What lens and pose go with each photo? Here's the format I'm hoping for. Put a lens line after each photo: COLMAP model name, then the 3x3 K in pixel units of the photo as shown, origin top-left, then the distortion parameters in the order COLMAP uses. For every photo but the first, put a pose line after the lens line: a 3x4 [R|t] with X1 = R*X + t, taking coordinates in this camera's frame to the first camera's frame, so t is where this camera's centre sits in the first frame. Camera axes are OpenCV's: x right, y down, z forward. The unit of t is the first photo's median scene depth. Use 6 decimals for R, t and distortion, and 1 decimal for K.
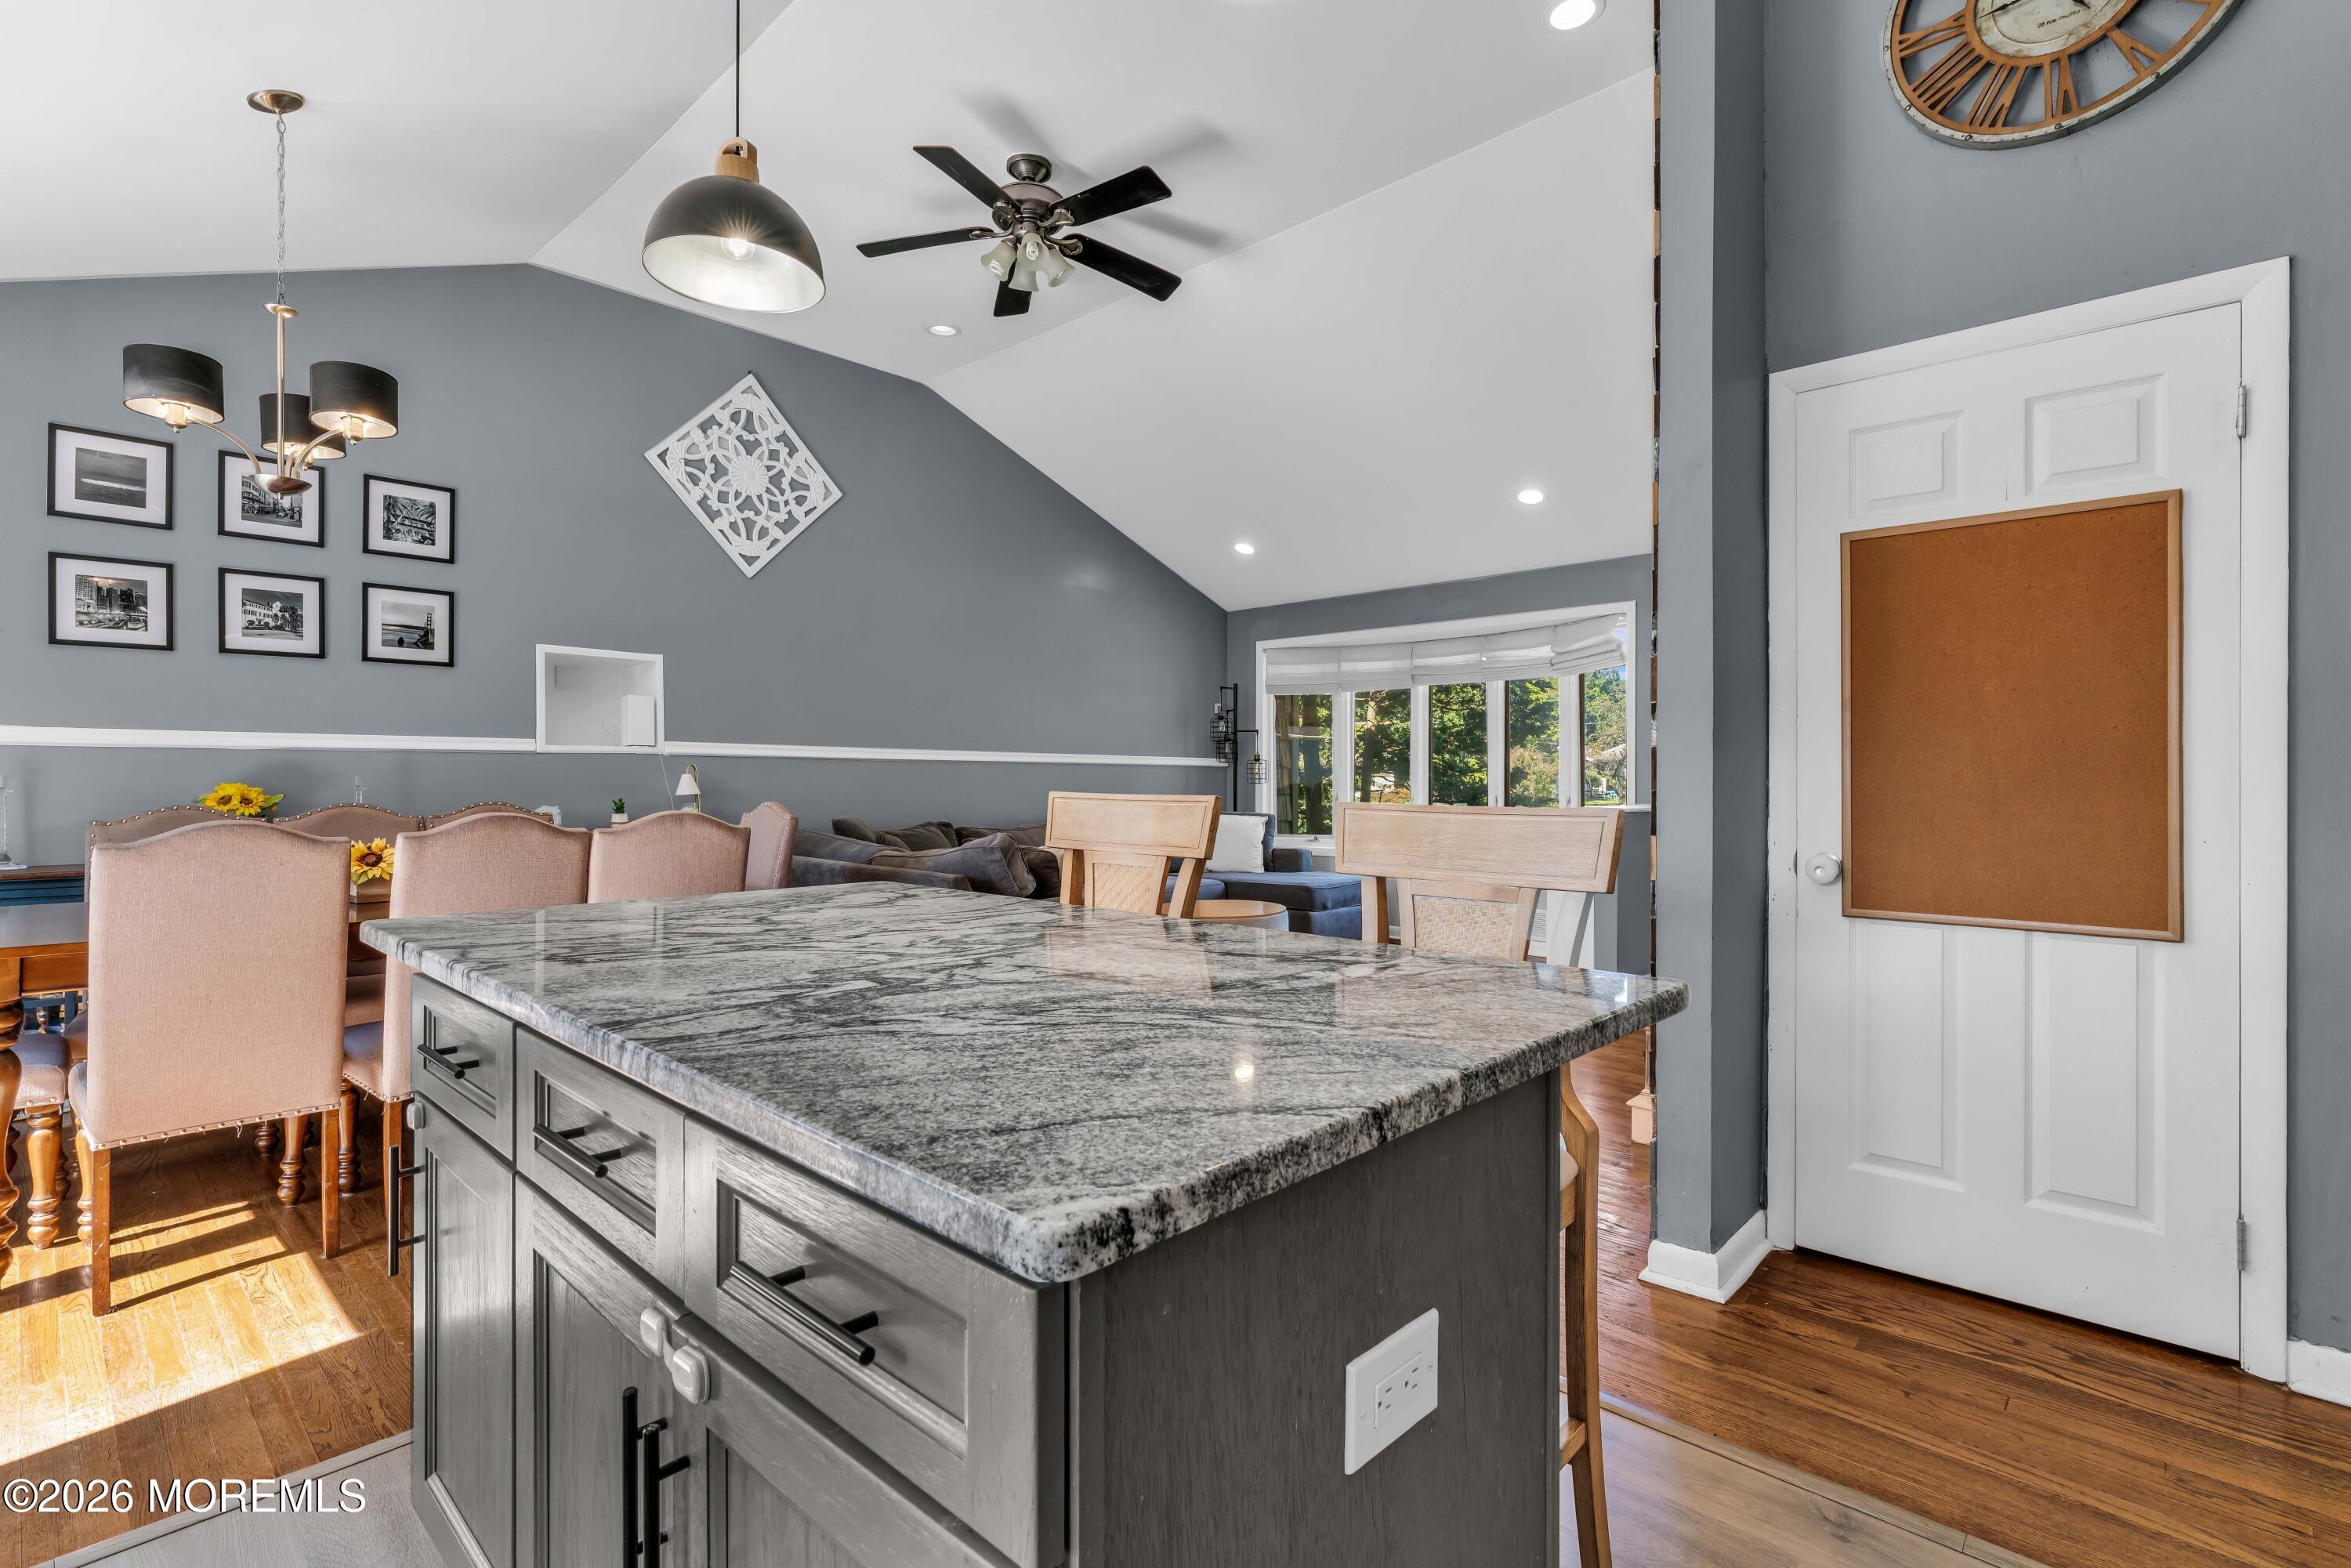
lens RADIAL K [[1087.6, 0, 1179.3], [0, 1087.6, 763.4], [0, 0, 1]] dist [-0.001264, 0.001548]
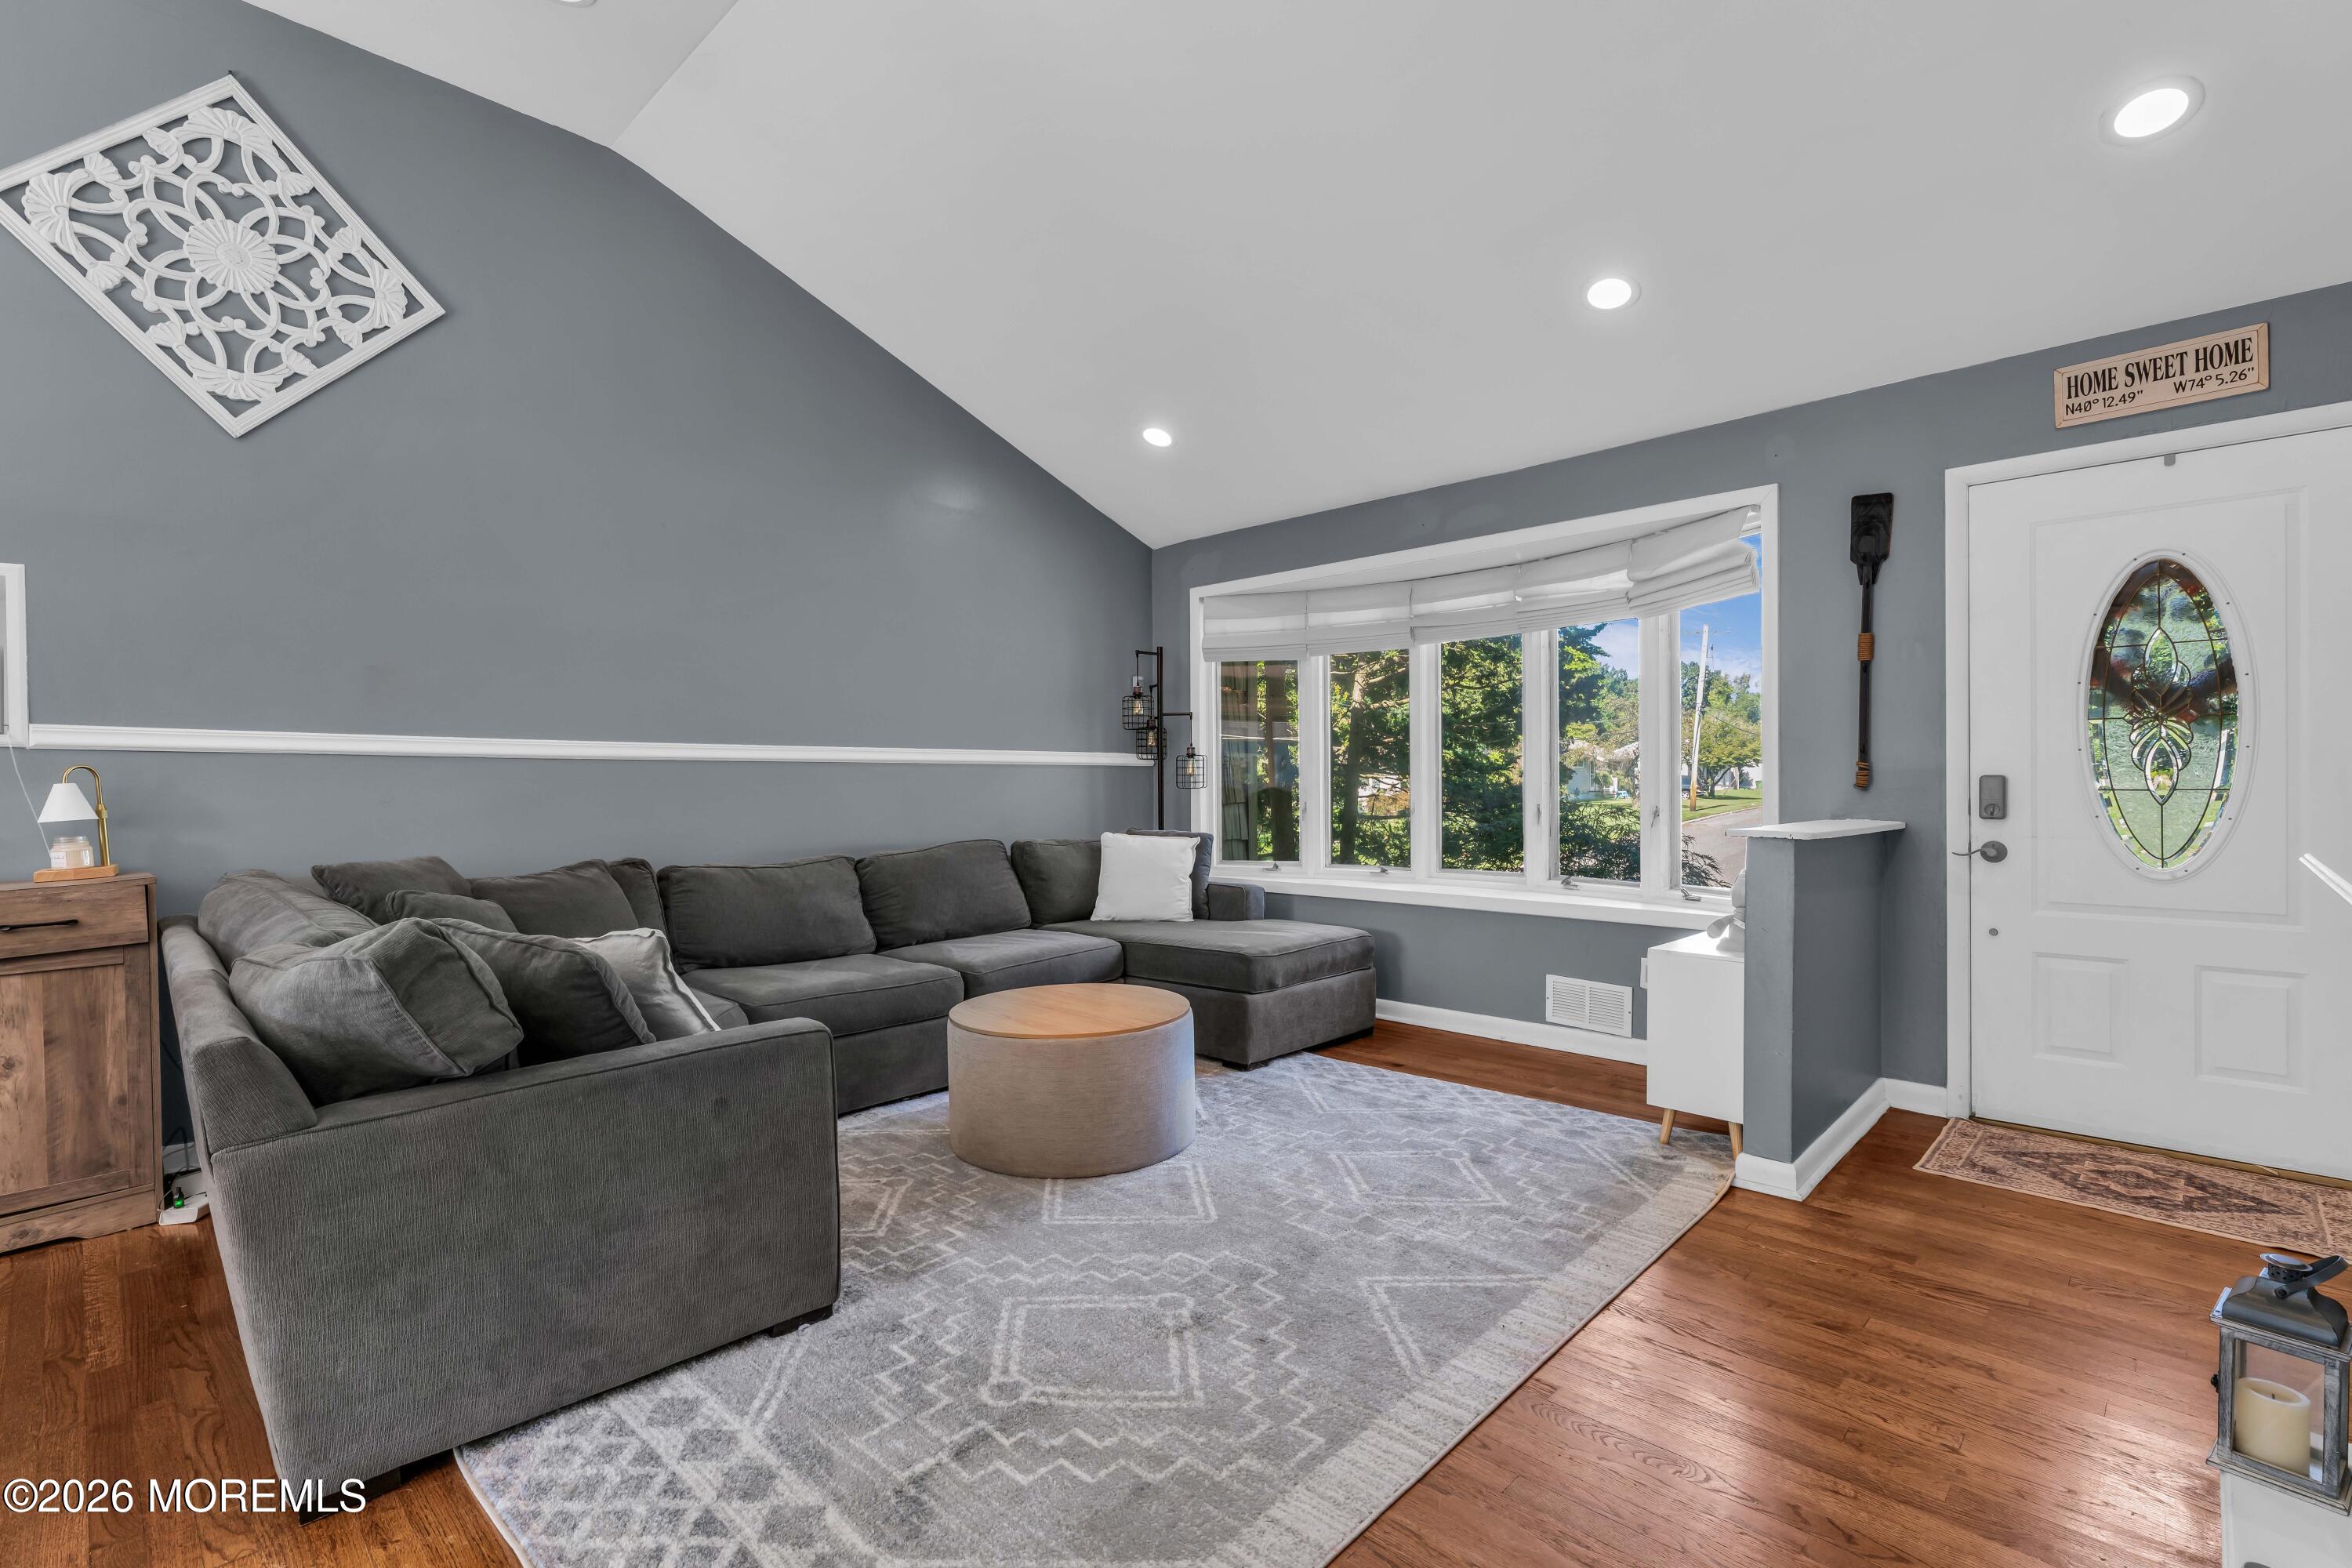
lens RADIAL K [[1088.2, 0, 1172.4], [0, 1088.2, 777.2], [0, 0, 1]] dist [-0.001264, 0.001548]
pose [[0.999889, -0.007834, -0.012647, 0.089626], [0.007961, 0.999918, 0.010048, 0.004637], [0.012567, -0.010147, 0.999870, 0.390568]]
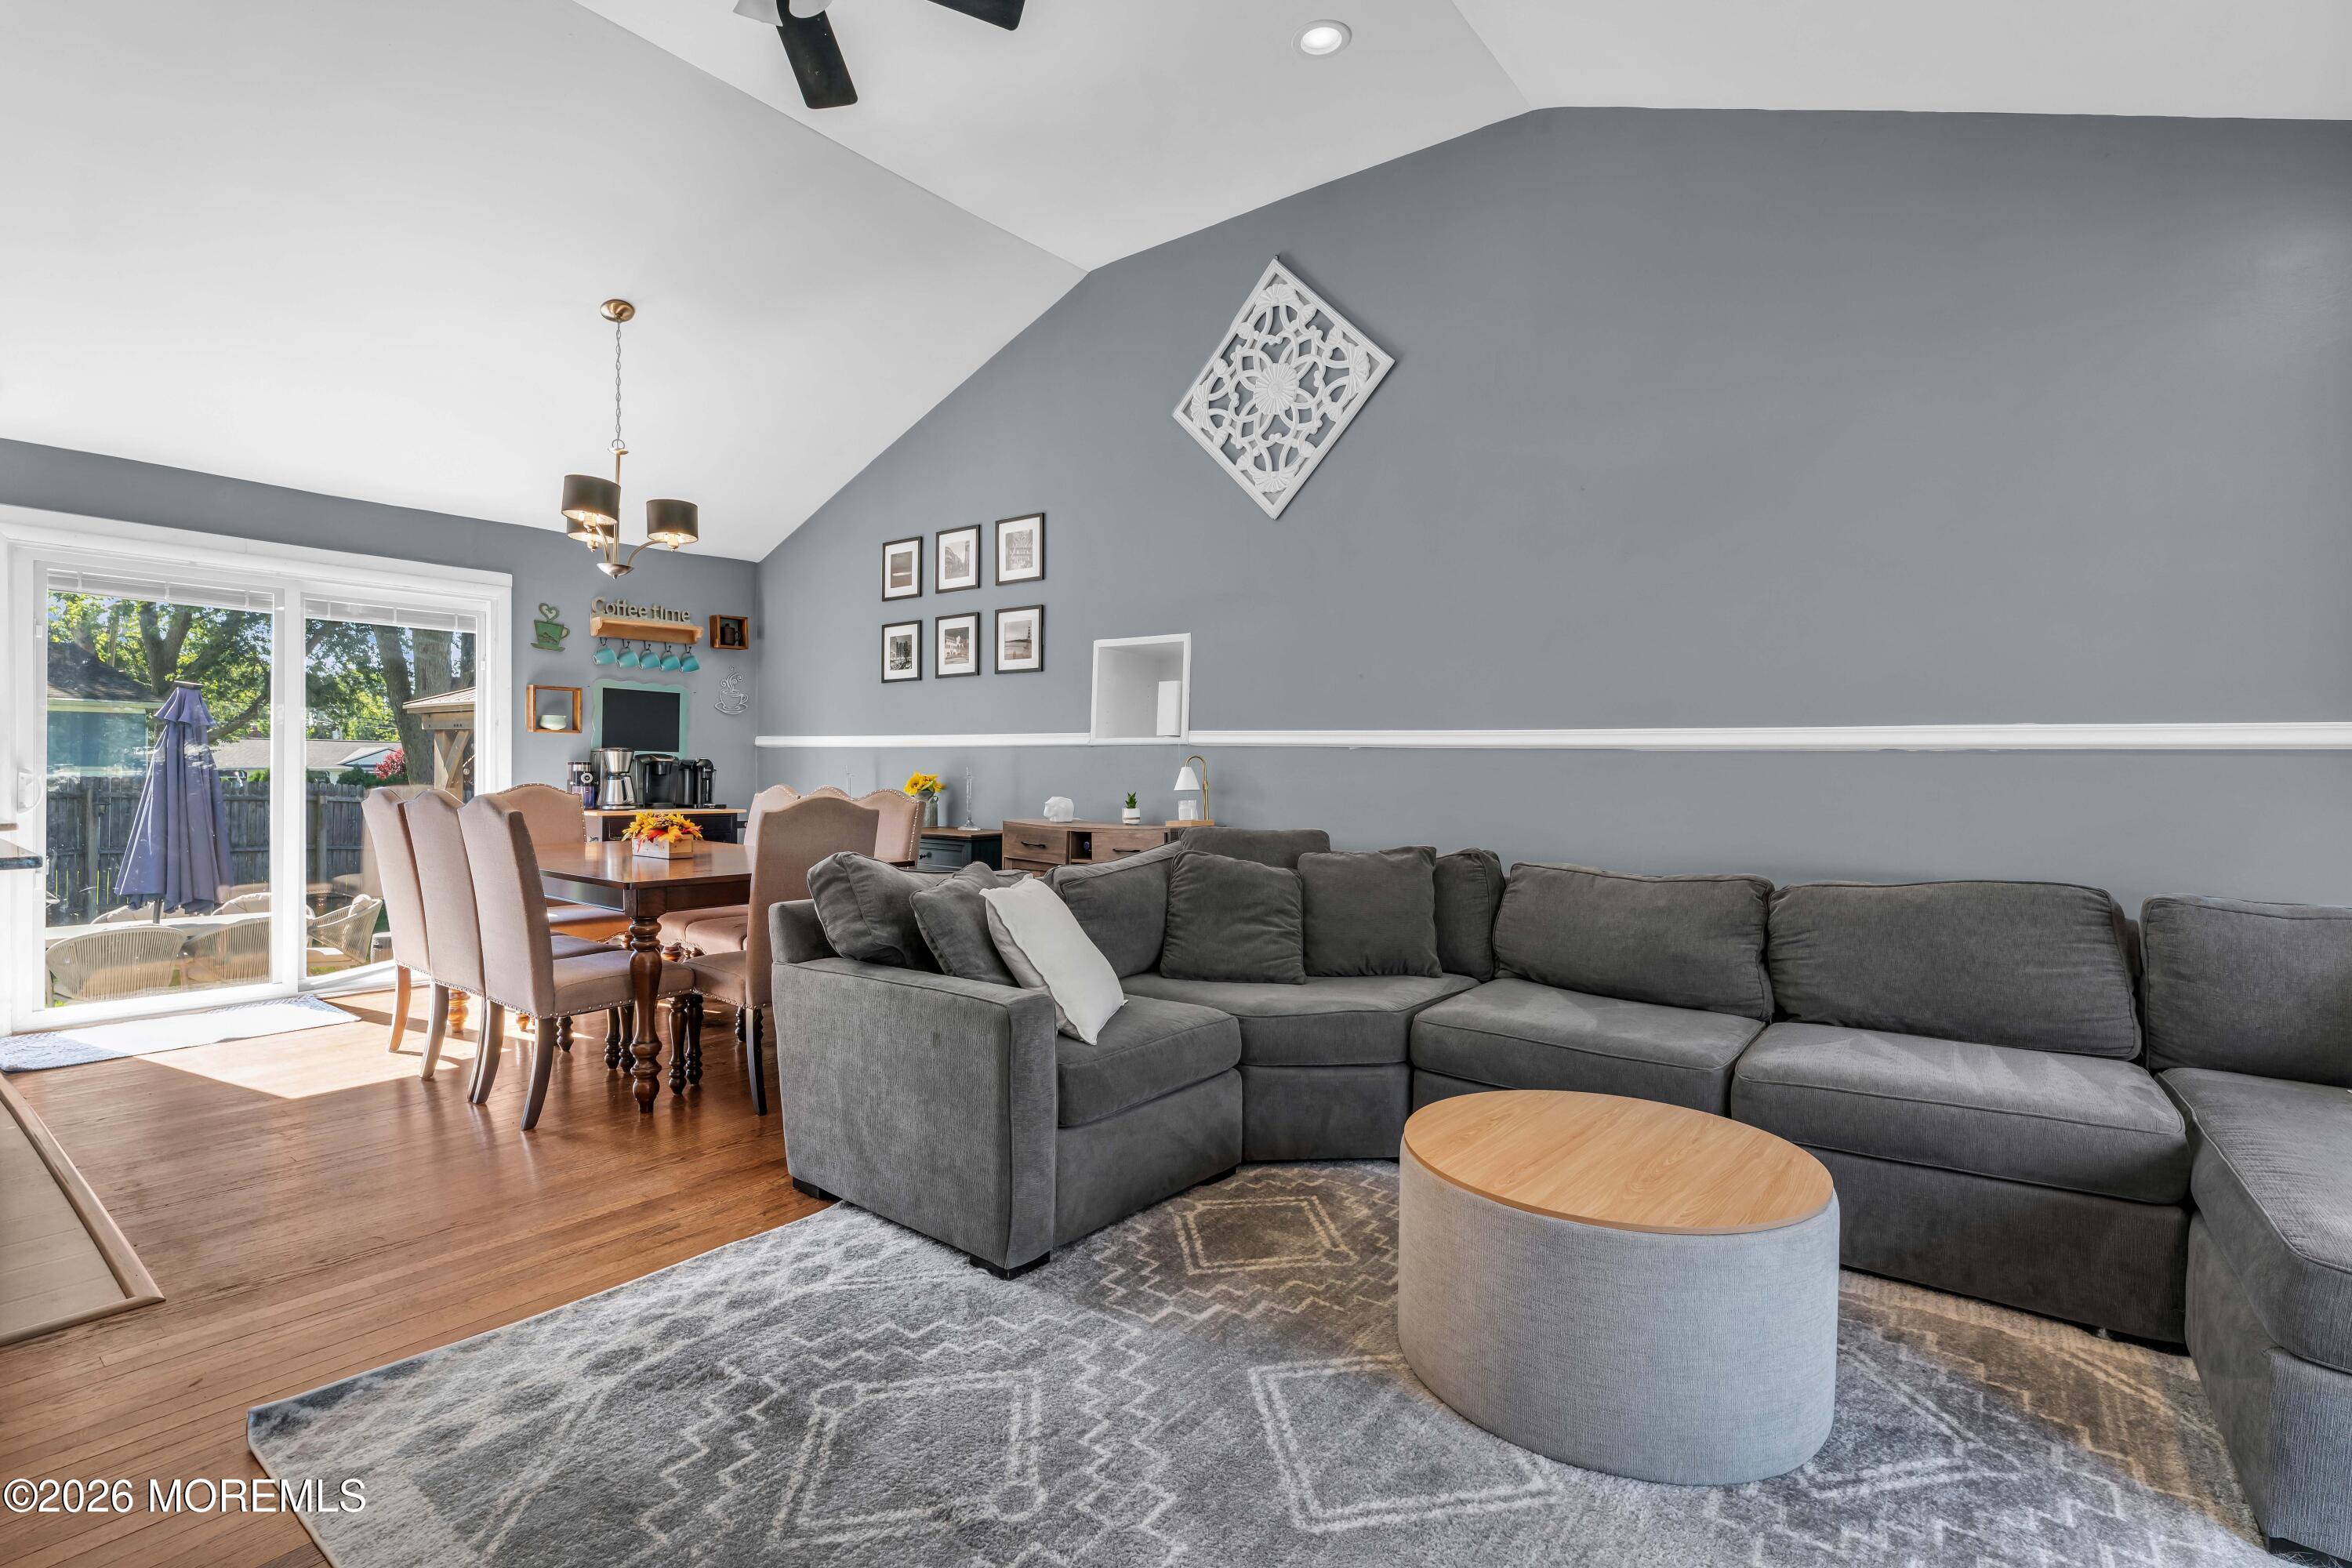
lens RADIAL K [[1088.2, 0, 1179.2], [0, 1088.2, 783.1], [0, 0, 1]] dist [-0.001264, 0.001548]
pose [[0.090841, 0.010652, -0.995808, 0.345092], [-0.001568, 0.999943, 0.010553, 0.010887], [0.995864, 0.000603, 0.090852, 0.770501]]
